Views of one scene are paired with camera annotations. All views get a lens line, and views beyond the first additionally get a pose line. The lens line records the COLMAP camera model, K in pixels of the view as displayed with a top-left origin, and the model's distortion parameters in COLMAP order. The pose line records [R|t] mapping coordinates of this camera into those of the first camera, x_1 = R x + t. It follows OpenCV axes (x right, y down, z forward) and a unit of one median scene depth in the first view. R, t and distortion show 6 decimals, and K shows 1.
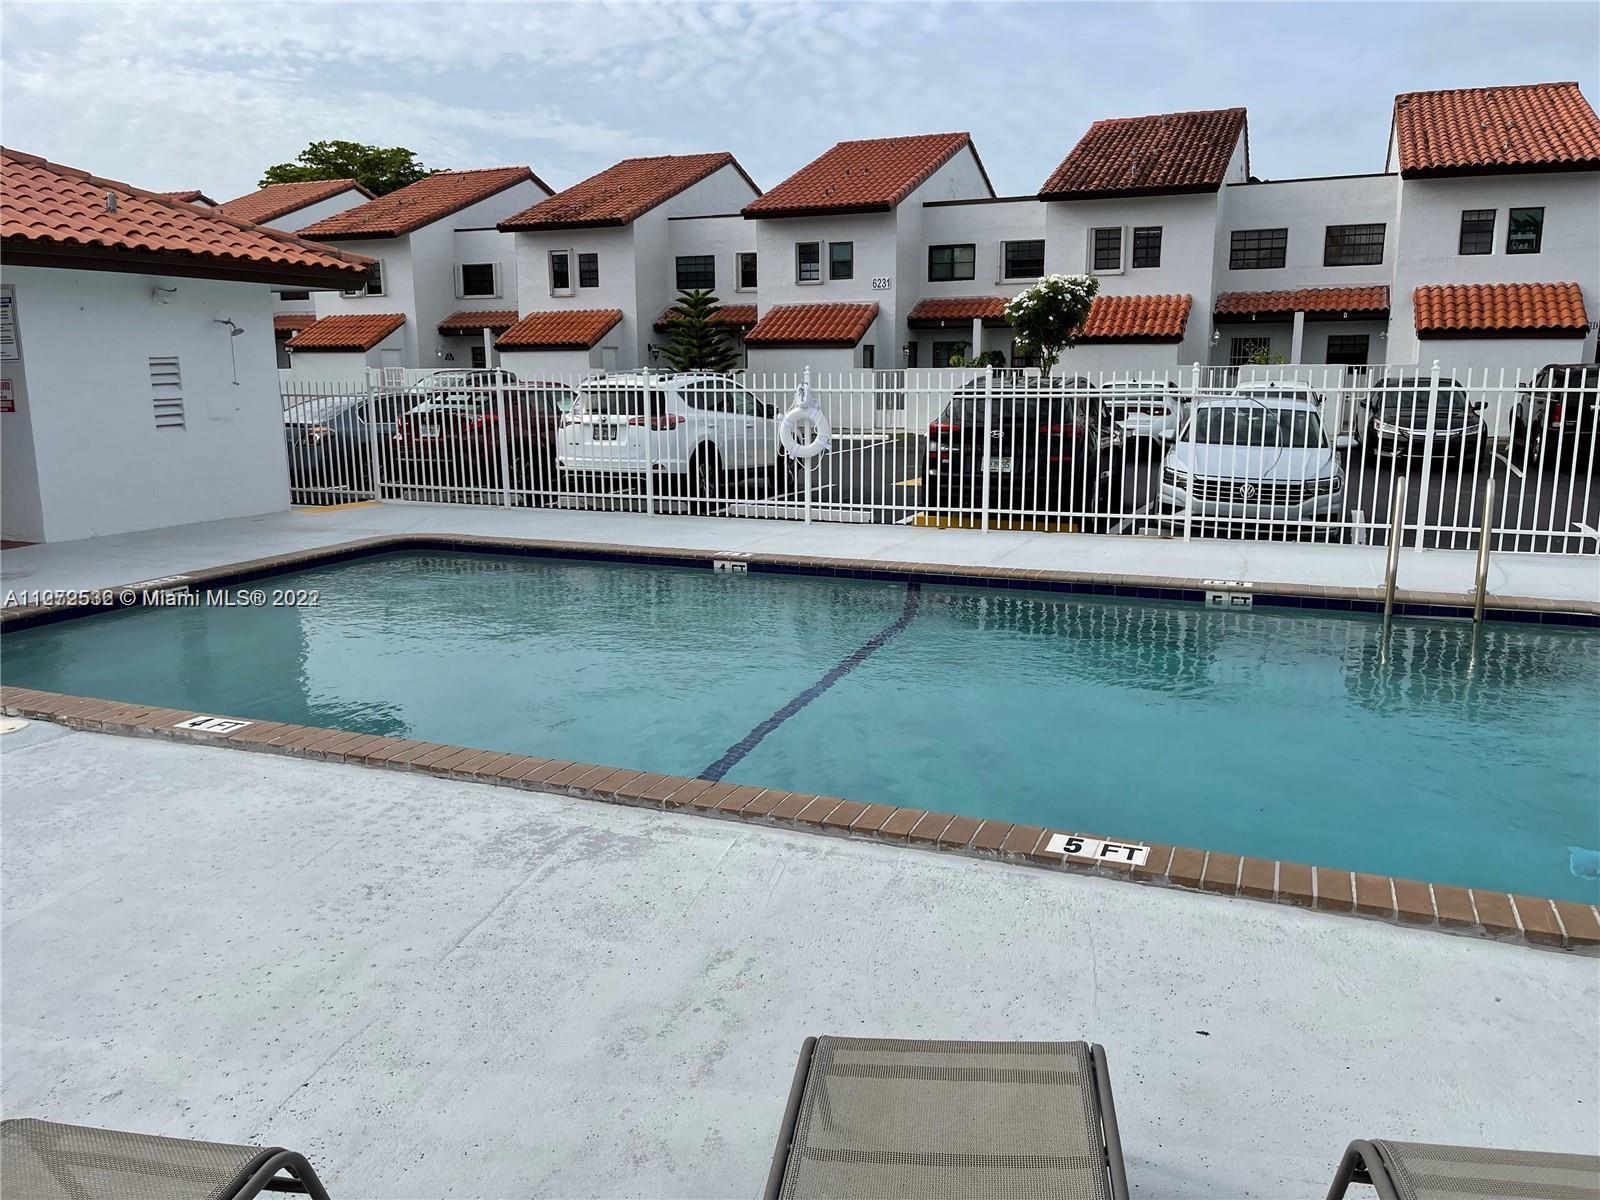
lens RADIAL K [[1205.3, 0, 806.3], [0, 1205.3, 606.7], [0, 0, 1]] dist [0.077224, -0.100938]
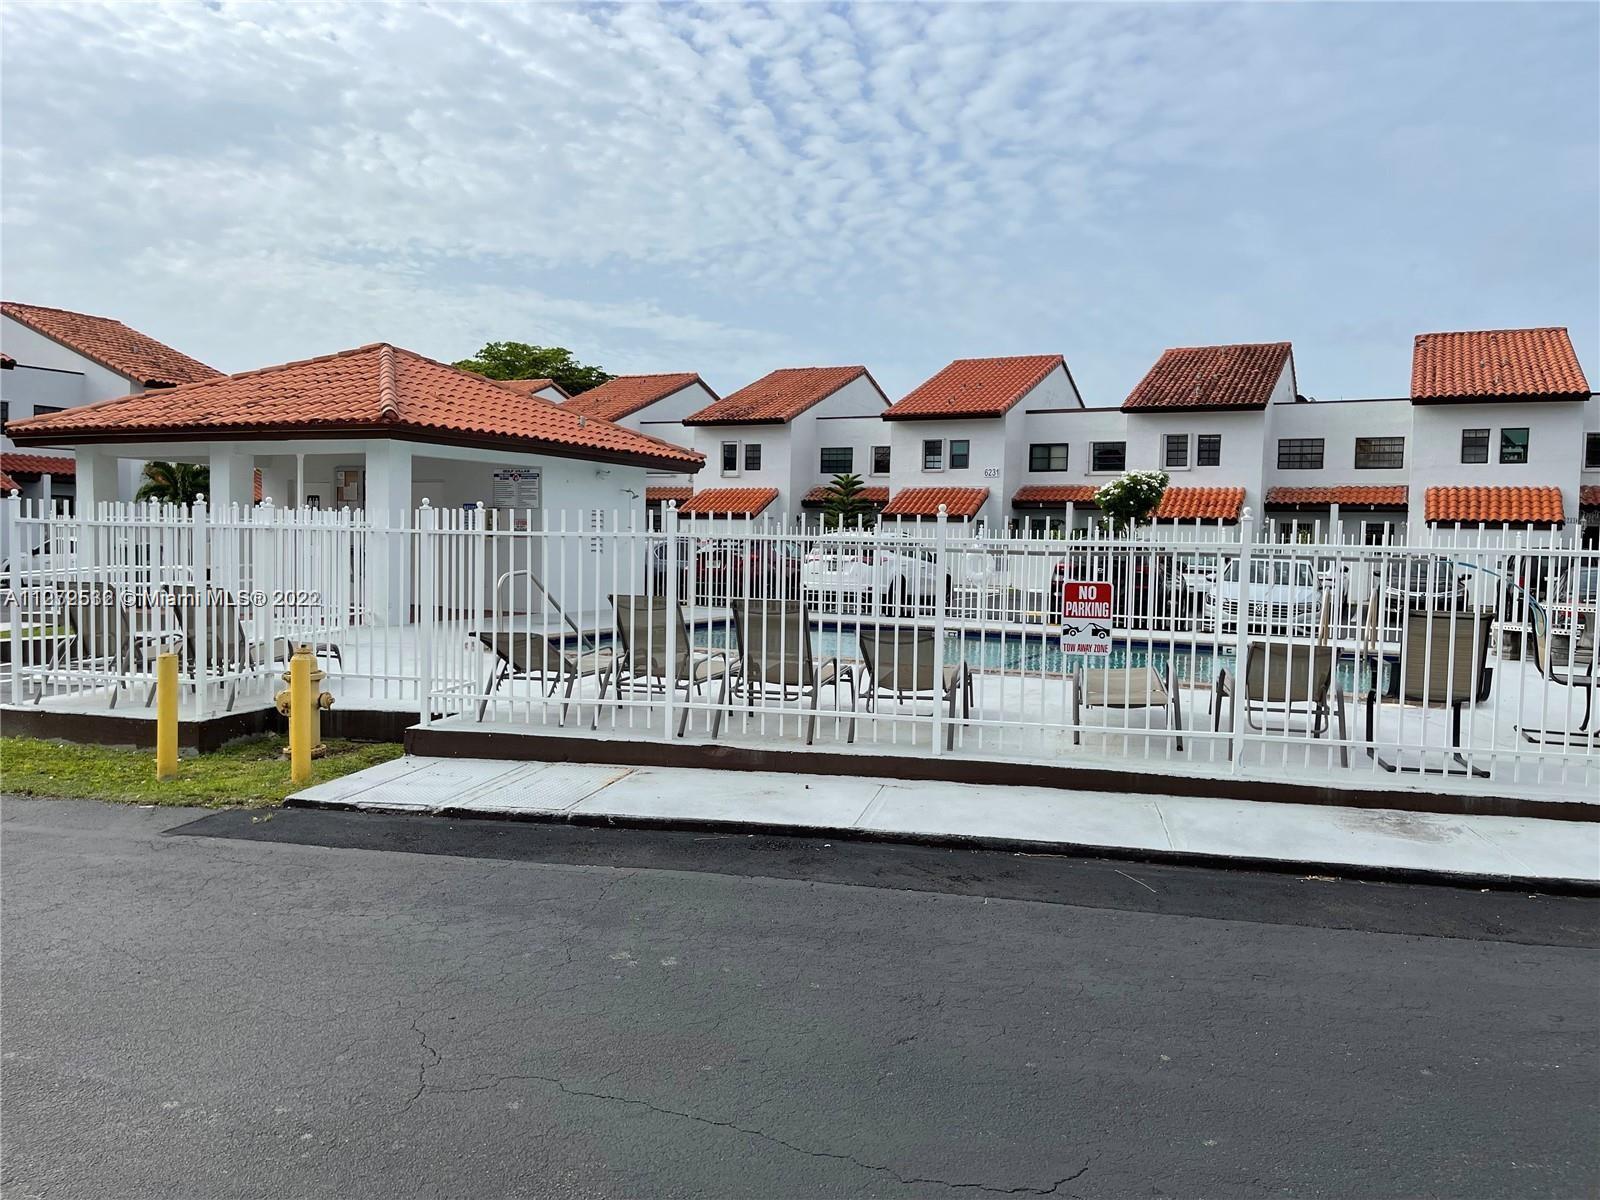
lens RADIAL K [[1205.3, 0, 806.3], [0, 1205.3, 606.7], [0, 0, 1]] dist [0.077224, -0.100938]
pose [[0.997500, 0.031448, -0.063285, -0.046720], [-0.040237, 0.988935, -0.142786, 0.055986], [0.058094, 0.144976, 0.987728, -0.223585]]
